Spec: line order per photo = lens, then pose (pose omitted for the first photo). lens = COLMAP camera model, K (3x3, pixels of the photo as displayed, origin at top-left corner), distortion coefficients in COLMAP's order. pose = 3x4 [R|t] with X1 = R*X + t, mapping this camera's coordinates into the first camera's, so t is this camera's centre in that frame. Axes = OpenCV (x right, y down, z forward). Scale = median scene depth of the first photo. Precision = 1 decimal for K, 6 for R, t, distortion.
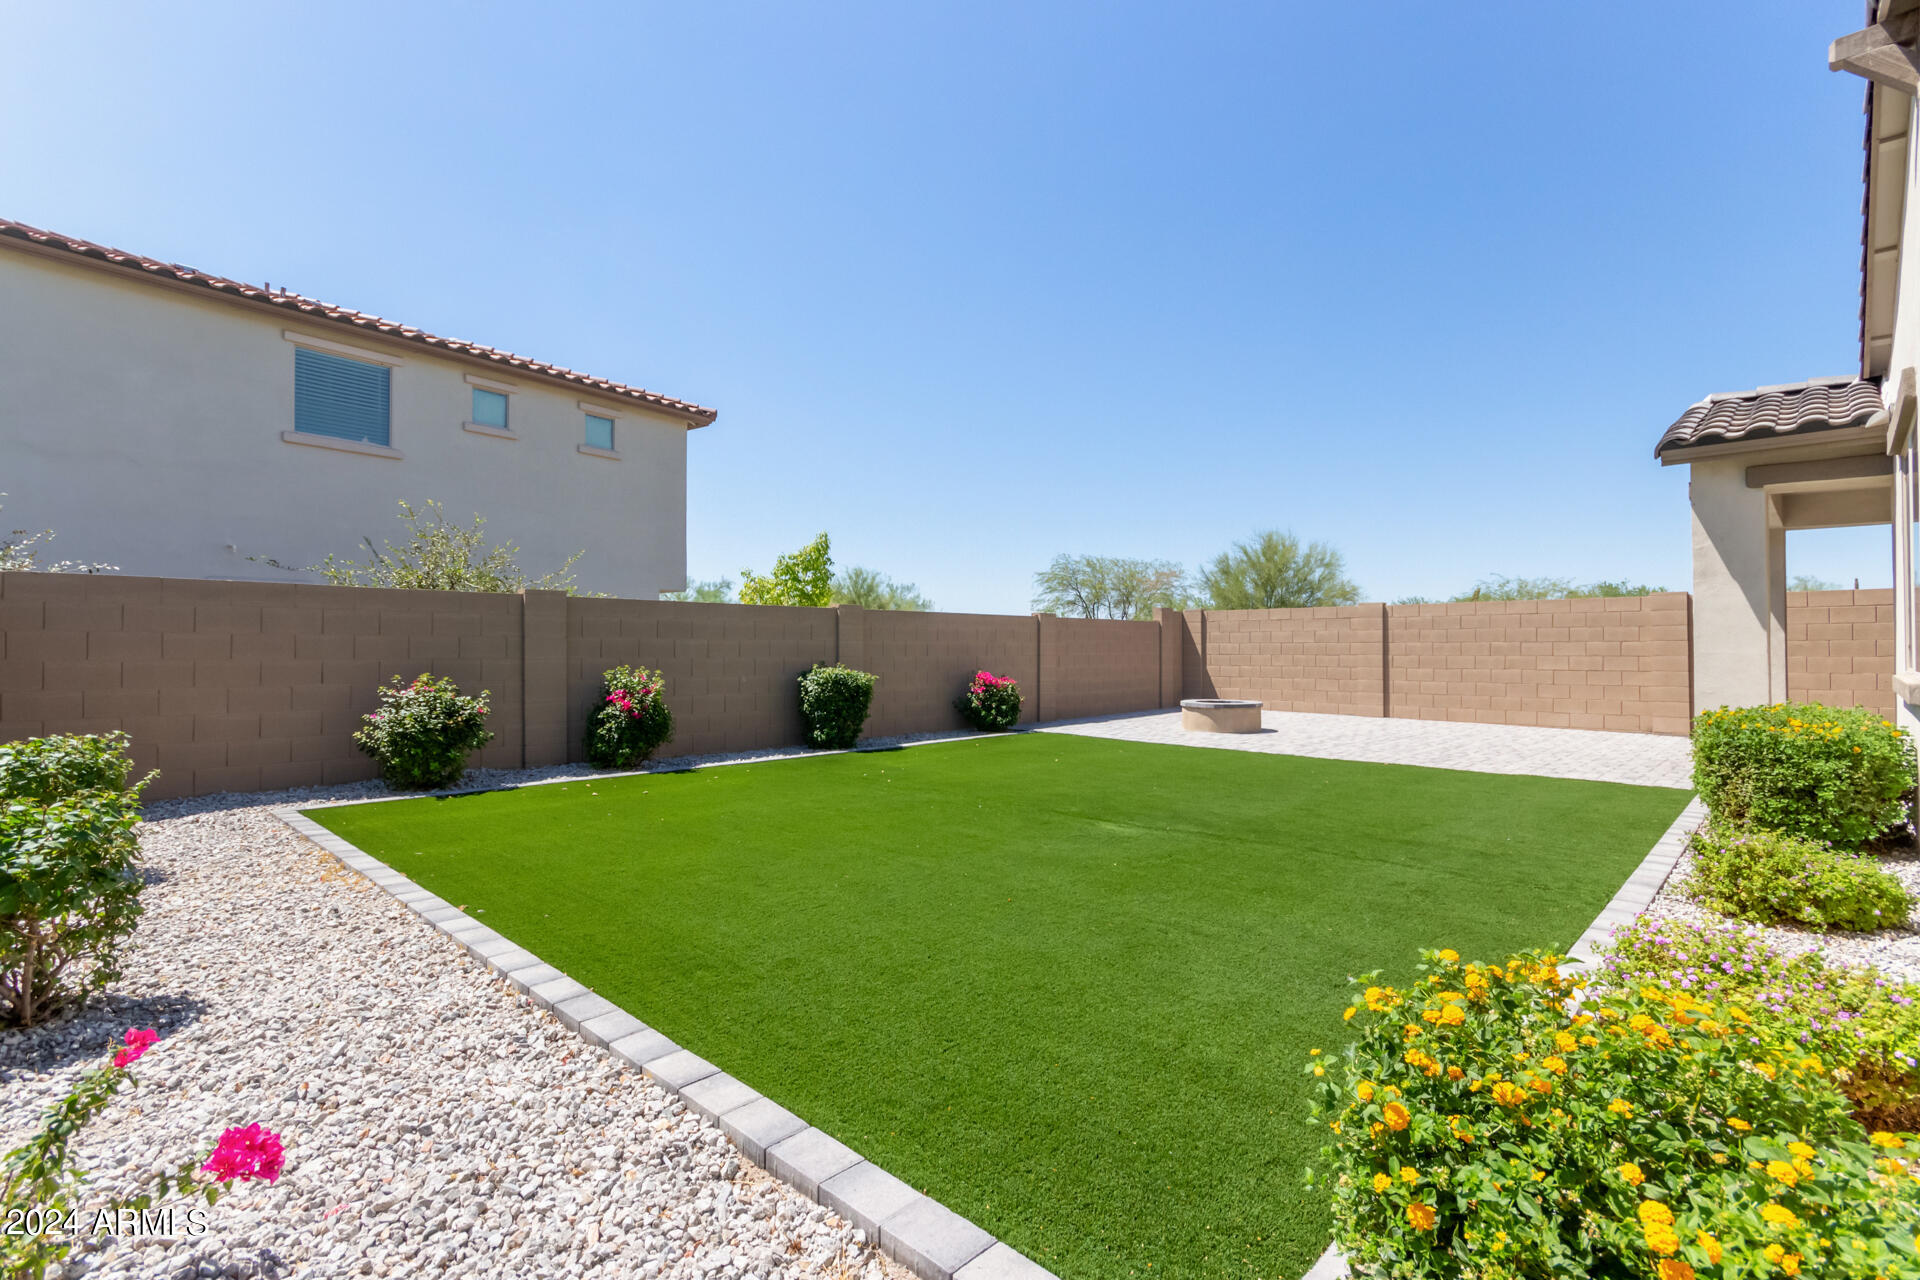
lens RADIAL K [[886.4, 0, 964.5], [0, 886.4, 635.0], [0, 0, 1]] dist [-0.000447, 0.000089]
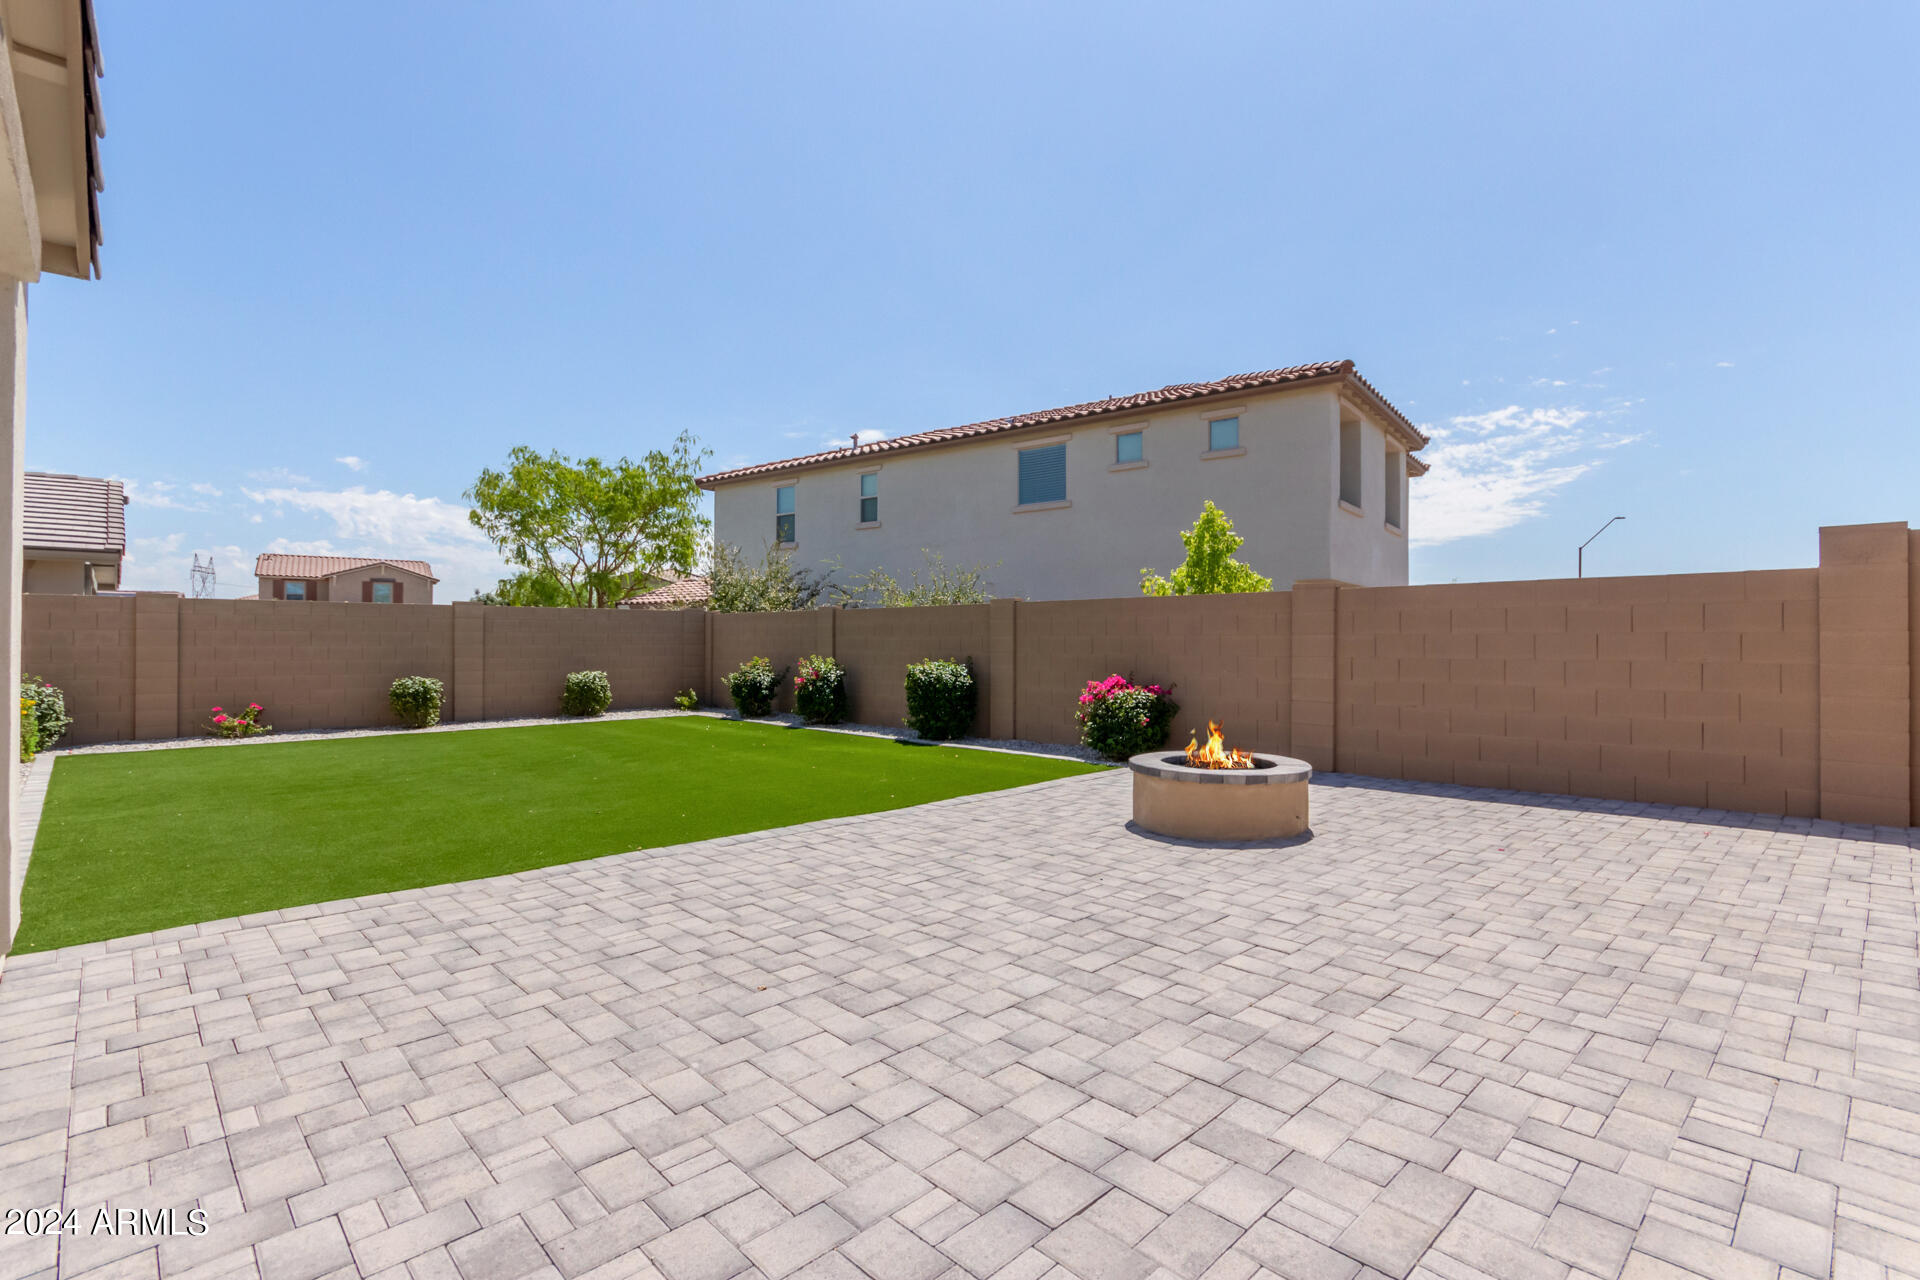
lens RADIAL K [[883.8, 0, 965.4], [0, 883.8, 640.4], [0, 0, 1]] dist [0.002957, 0.000131]
pose [[-0.013882, -0.004623, -0.999893, 0.786304], [0.011456, 0.999923, -0.004783, 0.015171], [0.999838, -0.011522, -0.013828, 0.902131]]
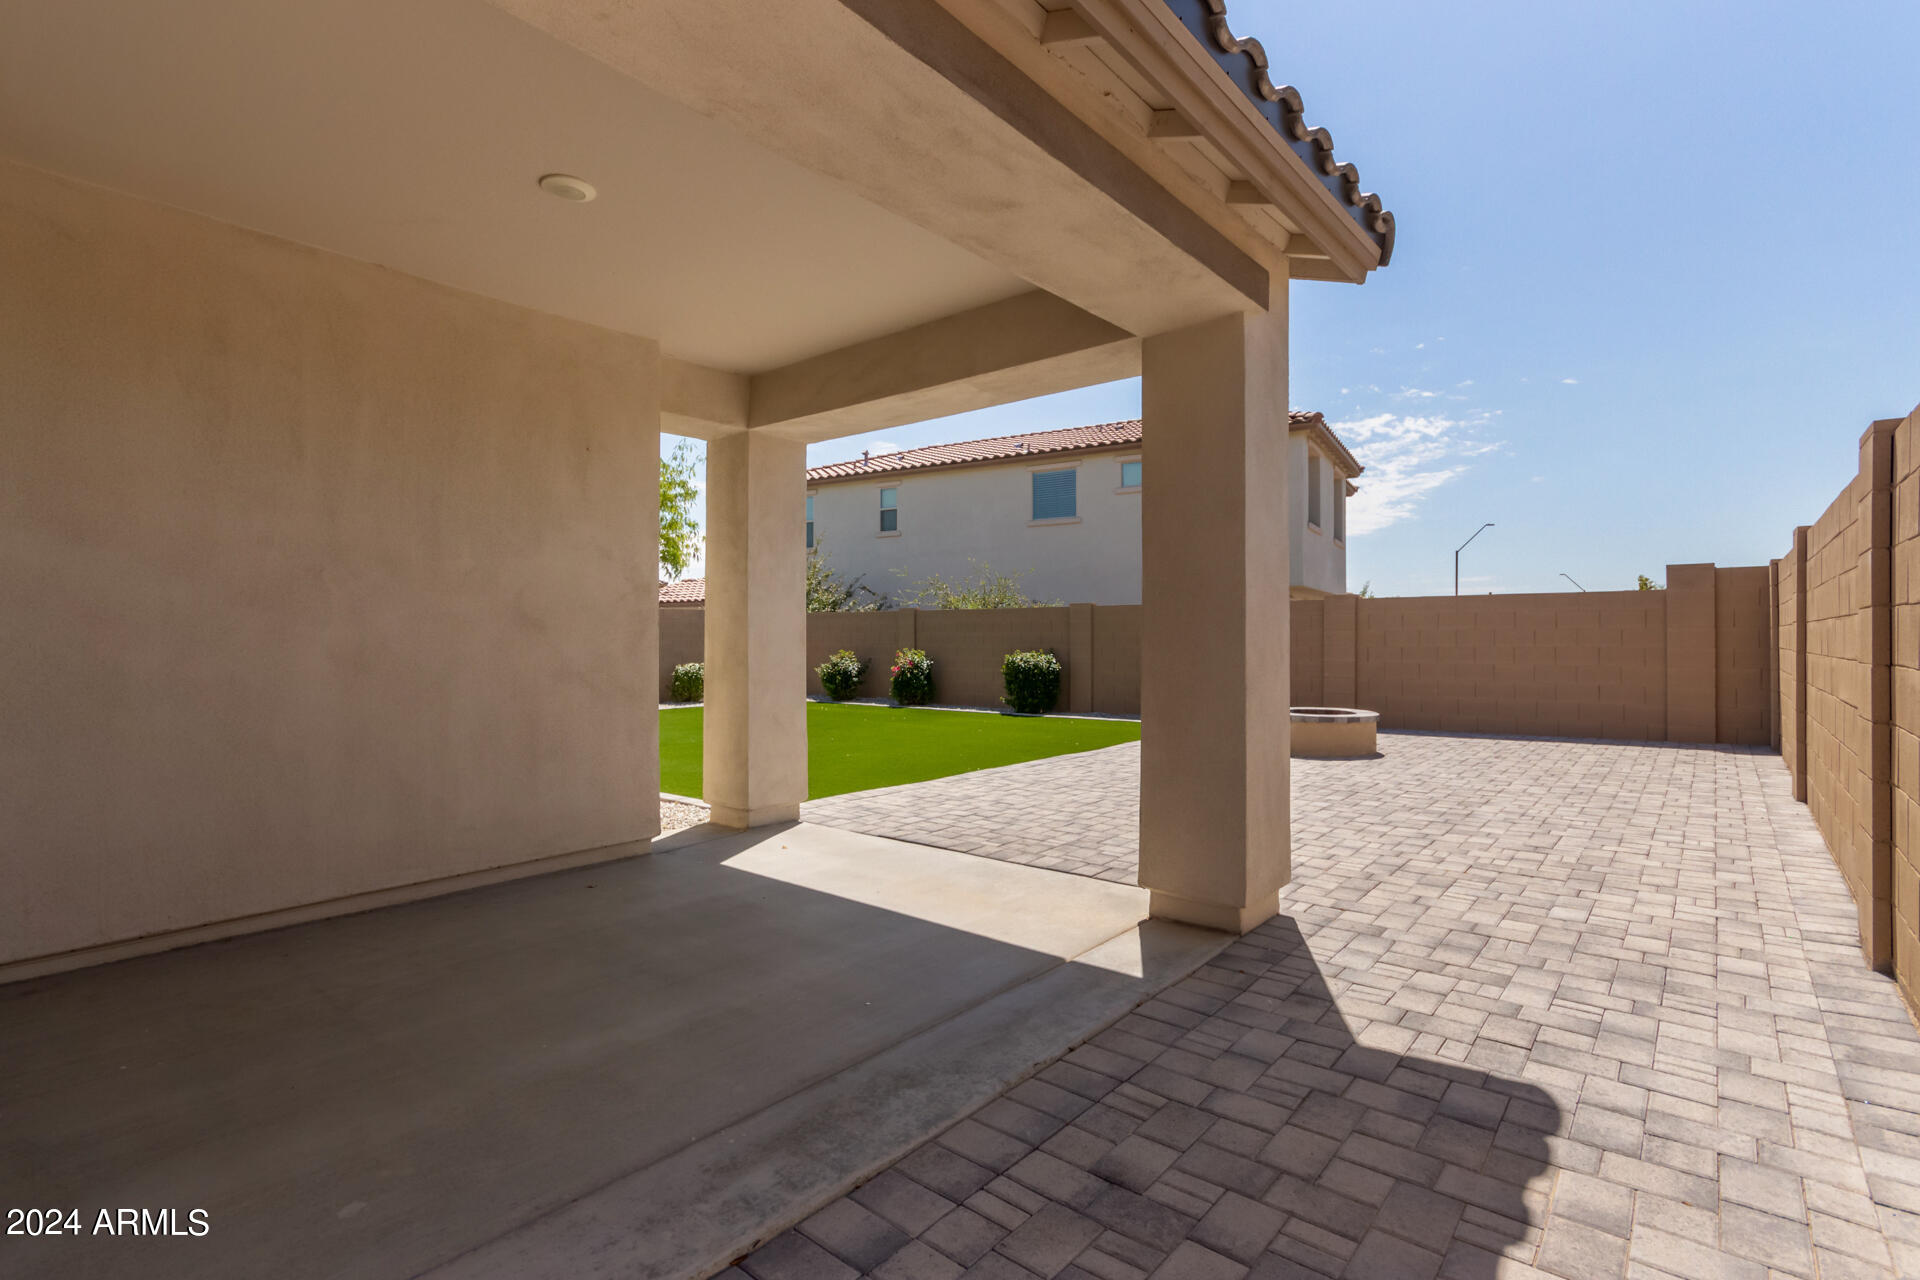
lens RADIAL K [[883.8, 0, 965.4], [0, 883.8, 640.4], [0, 0, 1]] dist [0.002957, 0.000131]
pose [[0.096518, 0.000200, -0.995331, 1.019300], [0.015795, 0.999874, 0.001732, 0.013427], [0.995206, -0.015889, 0.096502, 0.666041]]
